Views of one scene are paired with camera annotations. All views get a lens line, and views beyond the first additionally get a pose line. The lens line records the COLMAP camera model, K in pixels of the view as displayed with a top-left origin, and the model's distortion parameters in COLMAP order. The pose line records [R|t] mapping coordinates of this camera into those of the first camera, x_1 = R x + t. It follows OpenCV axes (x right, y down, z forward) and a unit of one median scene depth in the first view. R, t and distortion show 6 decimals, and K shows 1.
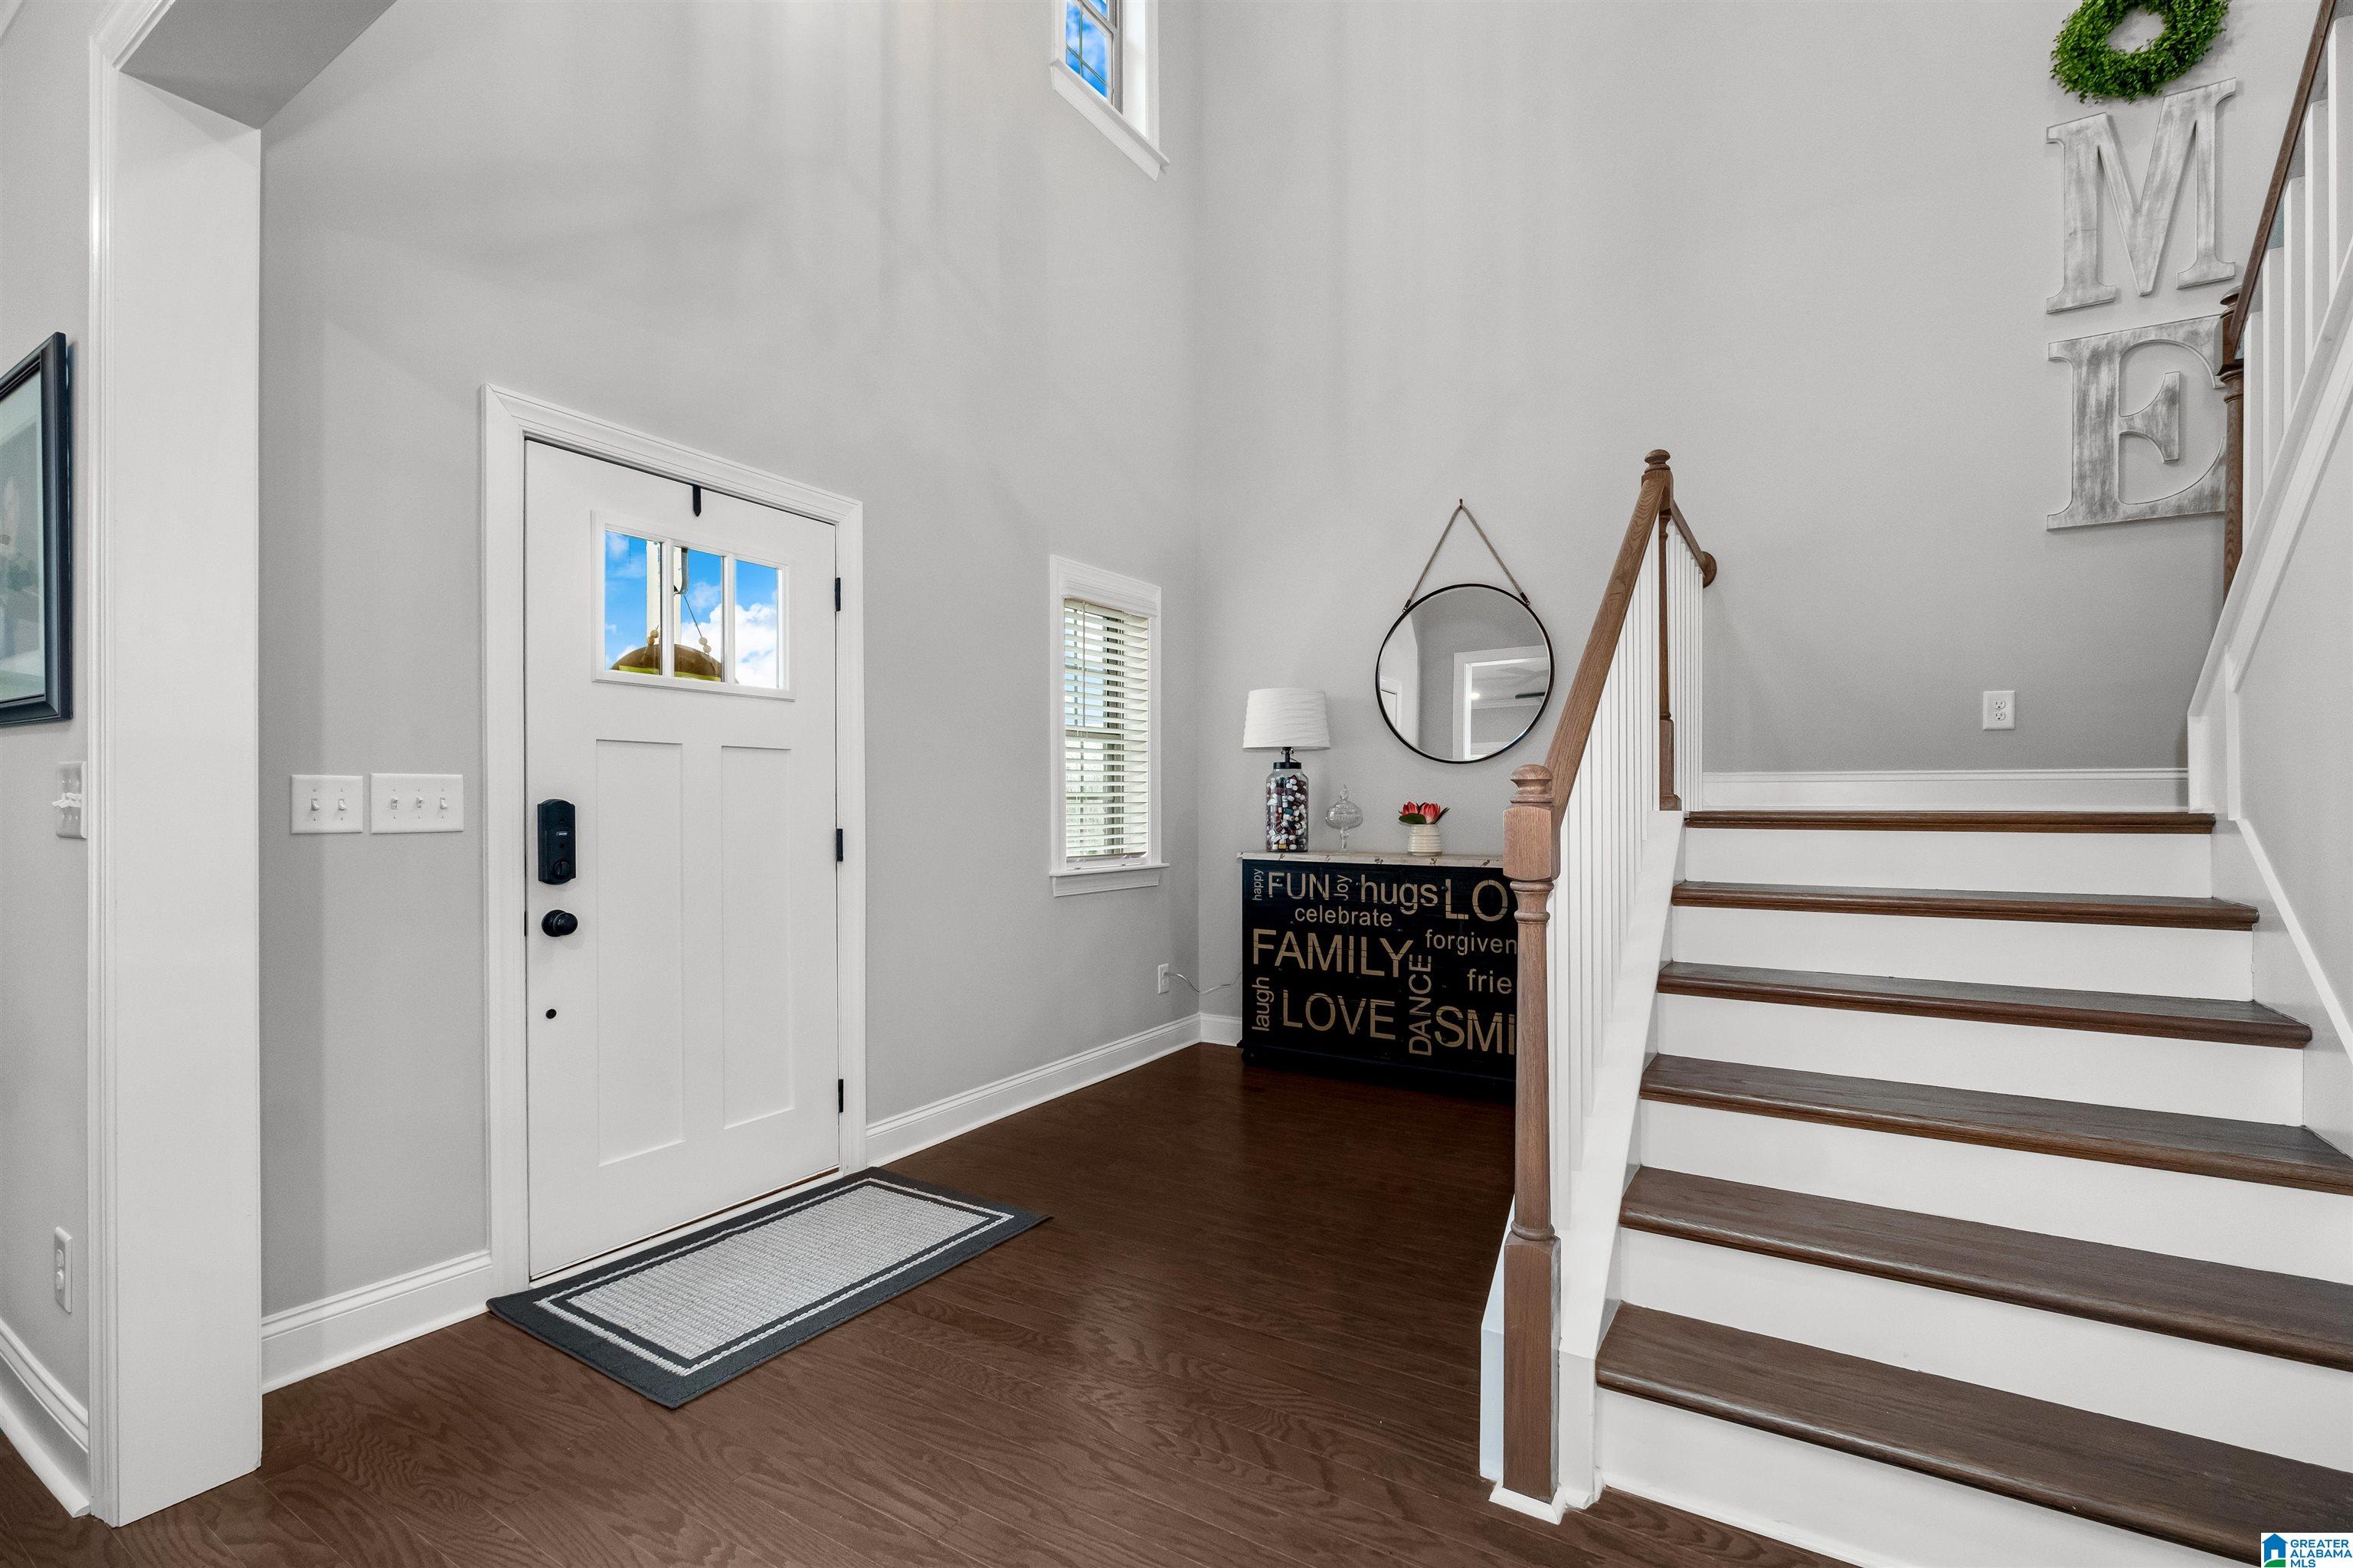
lens RADIAL K [[1038.1, 0, 1183.8], [0, 1038.1, 798.1], [0, 0, 1]] dist [-0.003613, -0.000466]
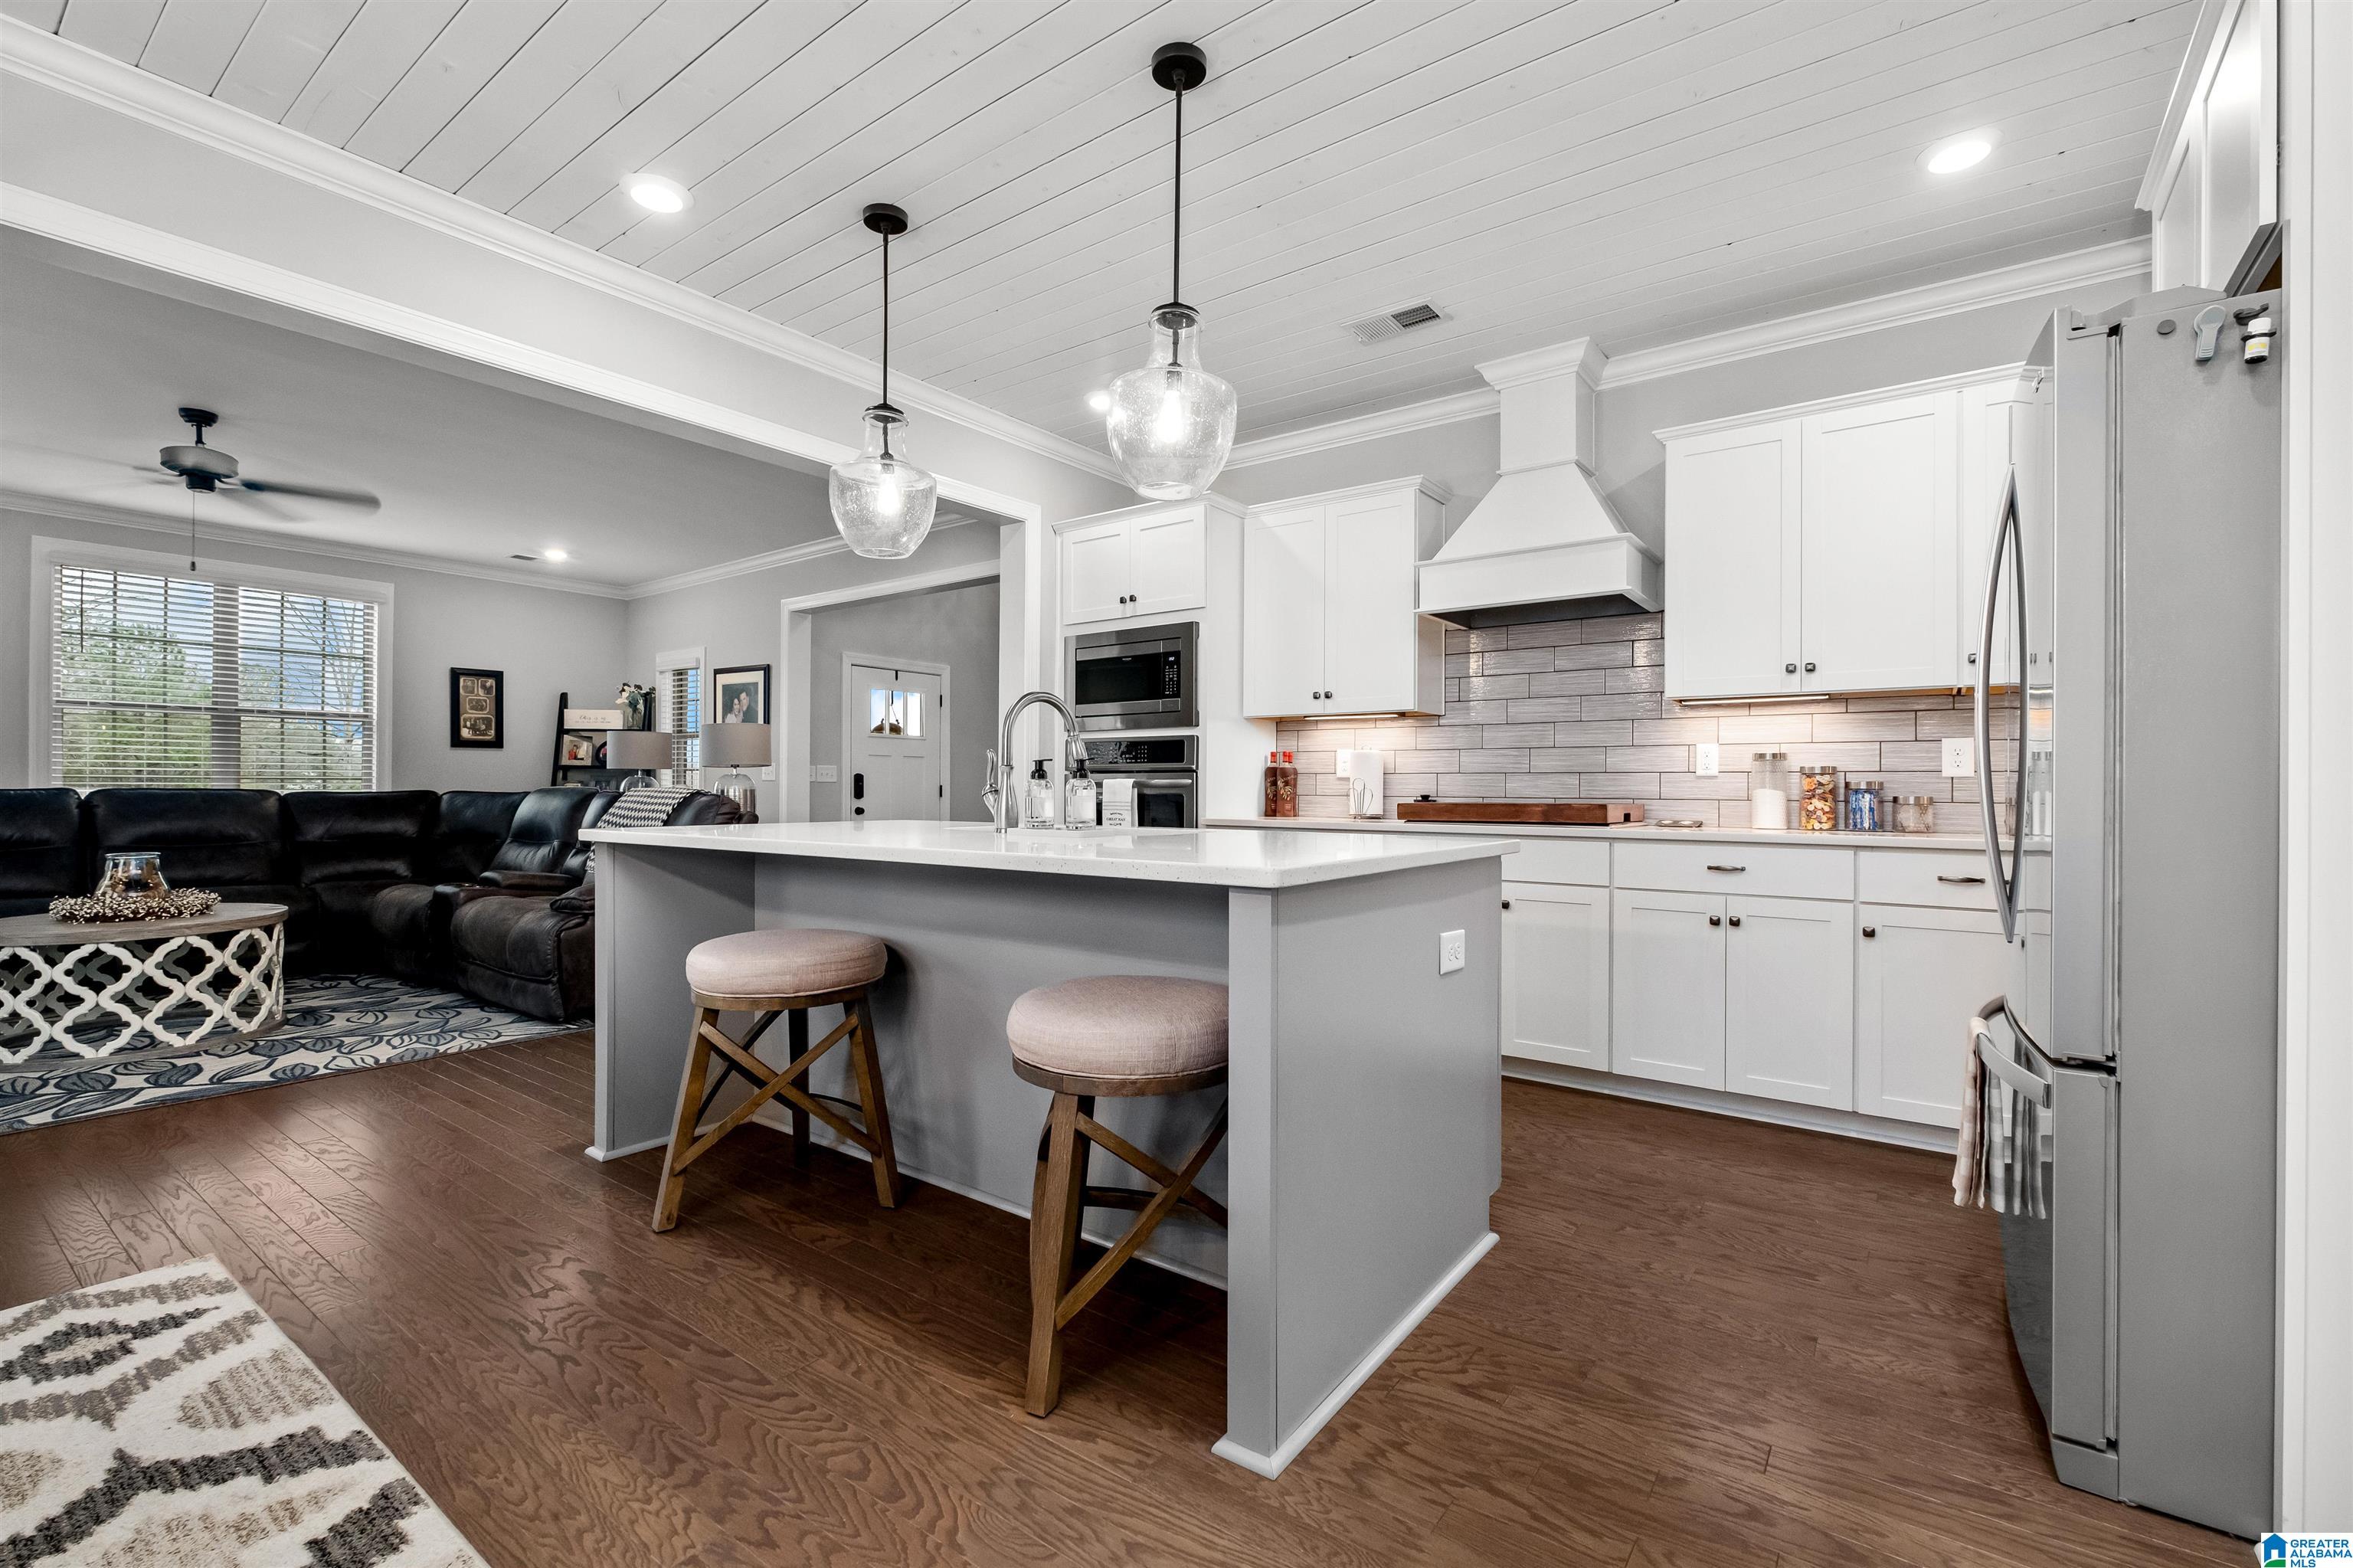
lens RADIAL K [[1021.1, 0, 1176.5], [0, 1021.1, 784.0], [0, 0, 1]] dist [-0.001760, -0.000467]
pose [[0.996453, 0.007425, -0.083825, 0.407704], [-0.007156, 0.999968, 0.003514, 0.009458], [0.083849, -0.002901, 0.996474, -1.295356]]
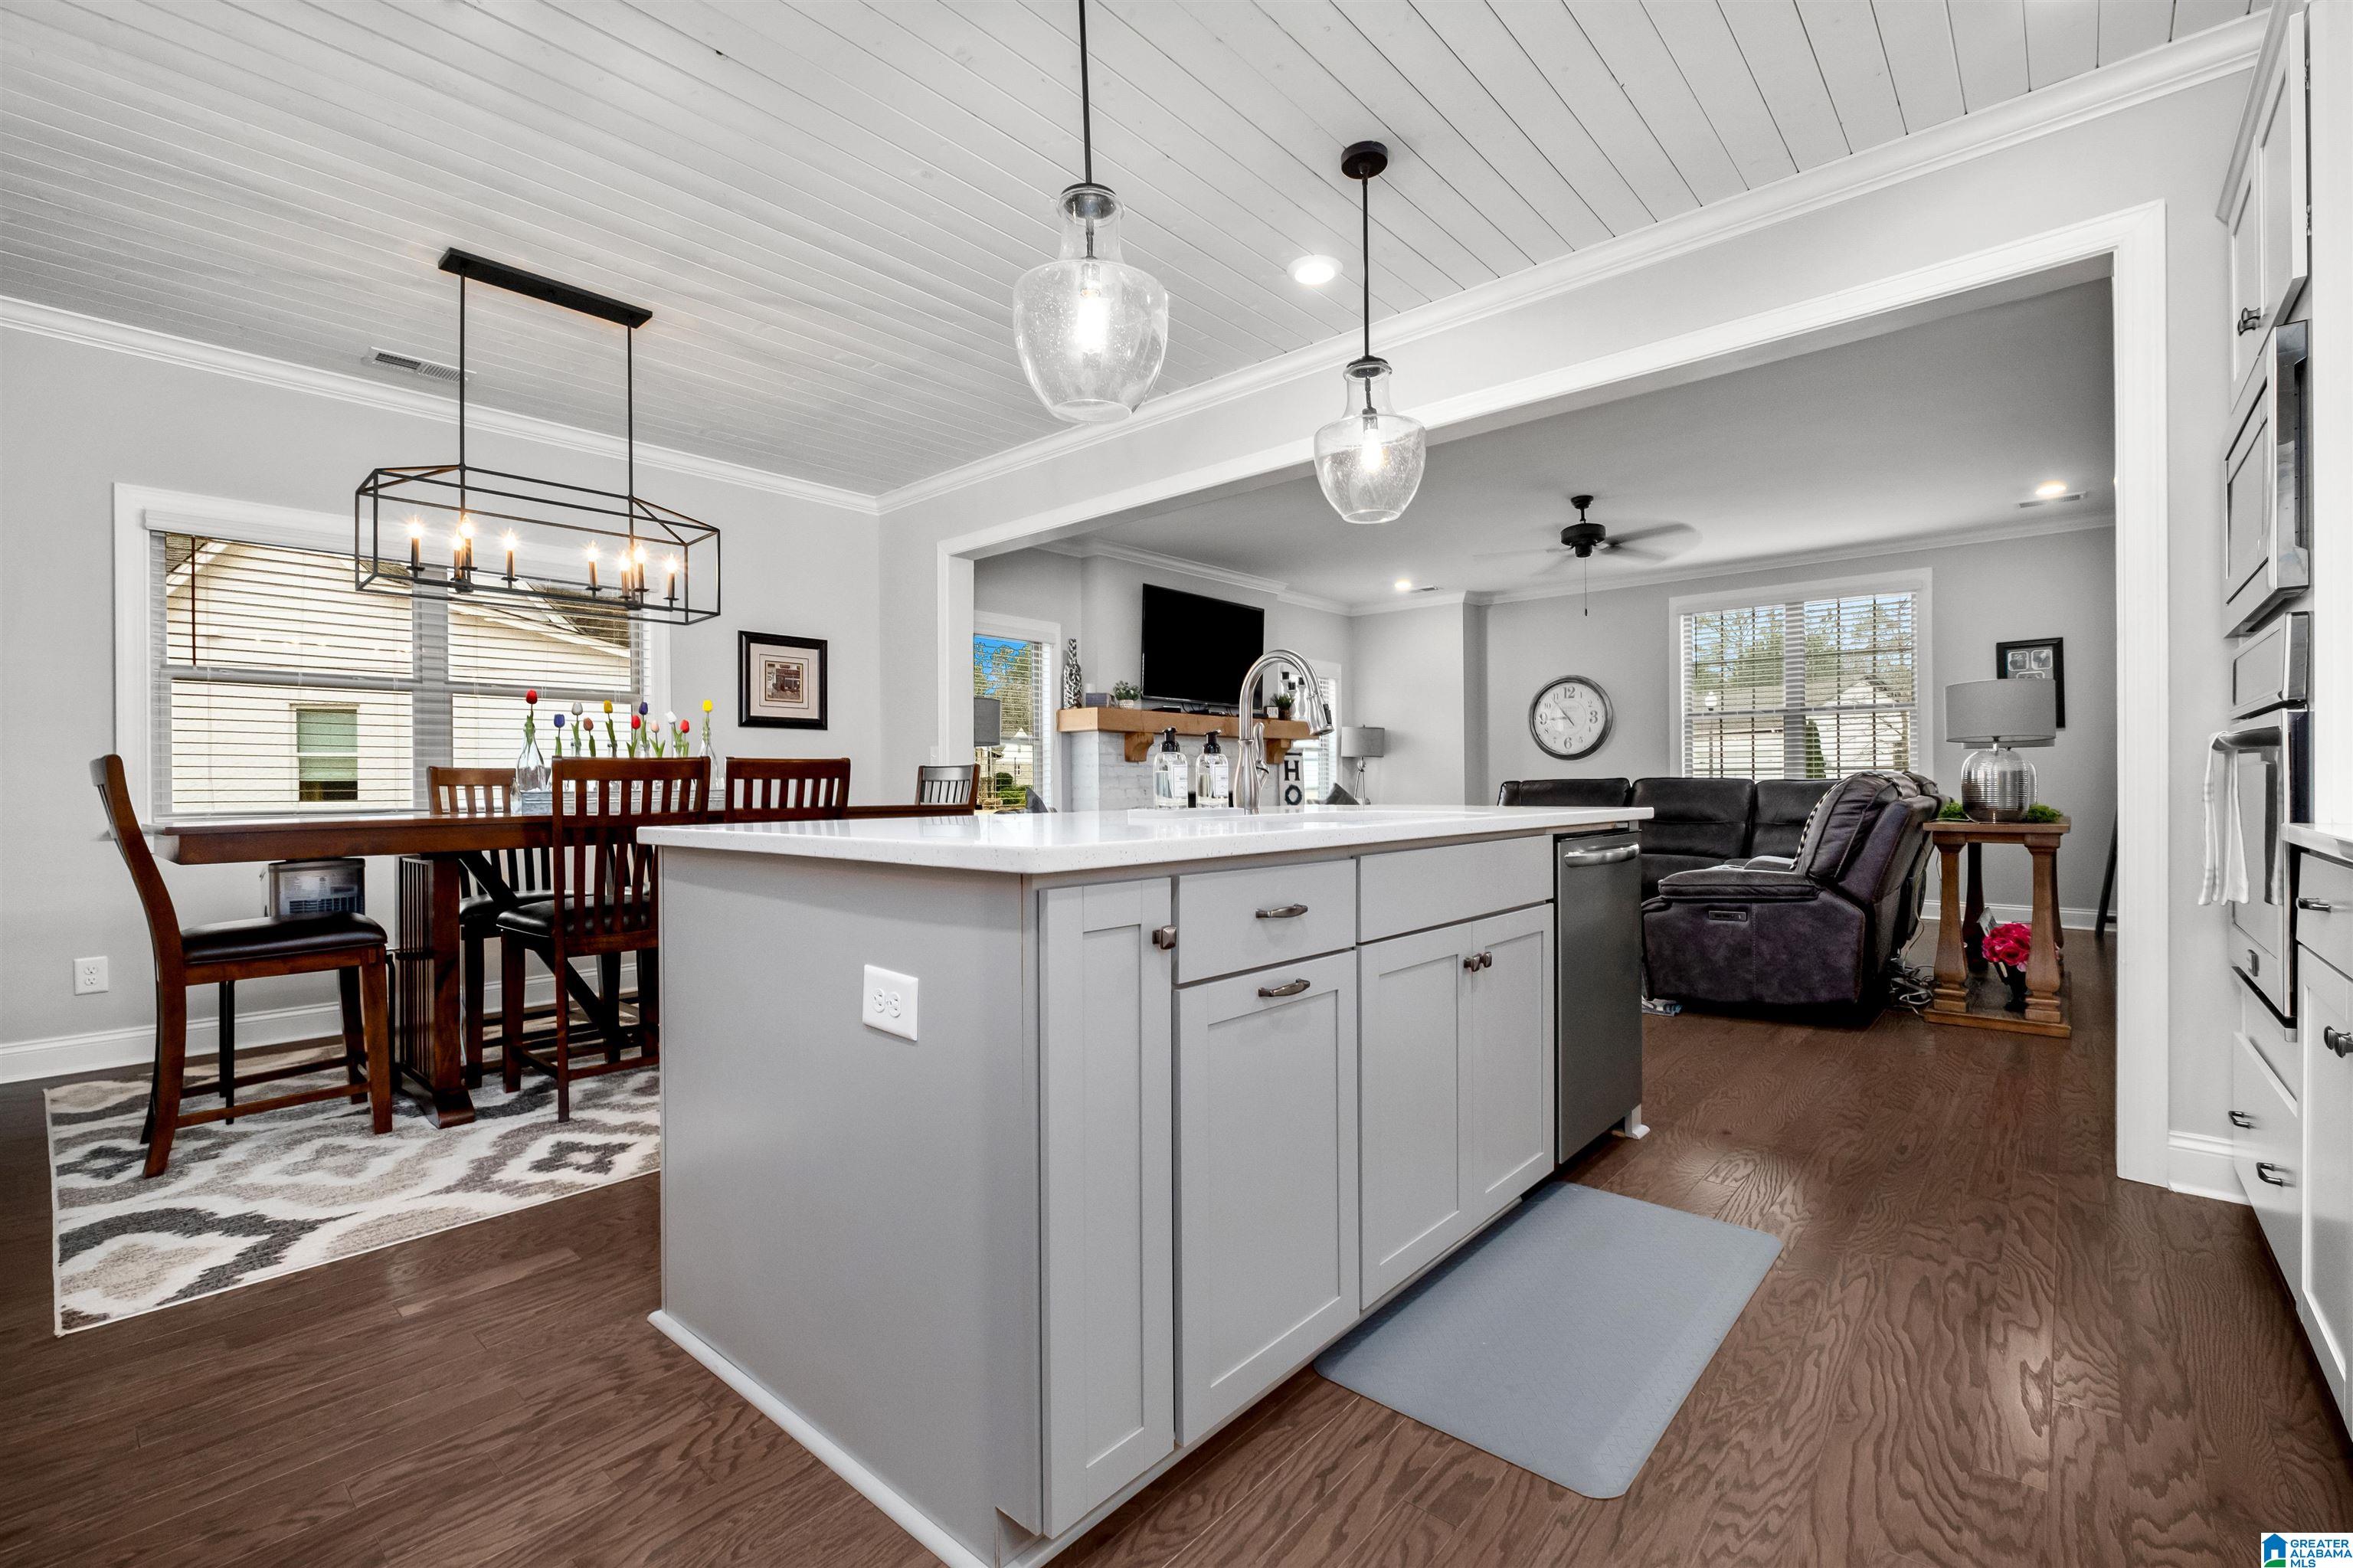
lens RADIAL K [[1019.0, 0, 1186.4], [0, 1019.0, 787.7], [0, 0, 1]] dist [-0.005265, -0.000075]
pose [[-0.158690, 0.009114, -0.987286, 0.815767], [0.014512, 0.999871, 0.006898, 0.022721], [0.987222, -0.013232, -0.158801, -0.624294]]
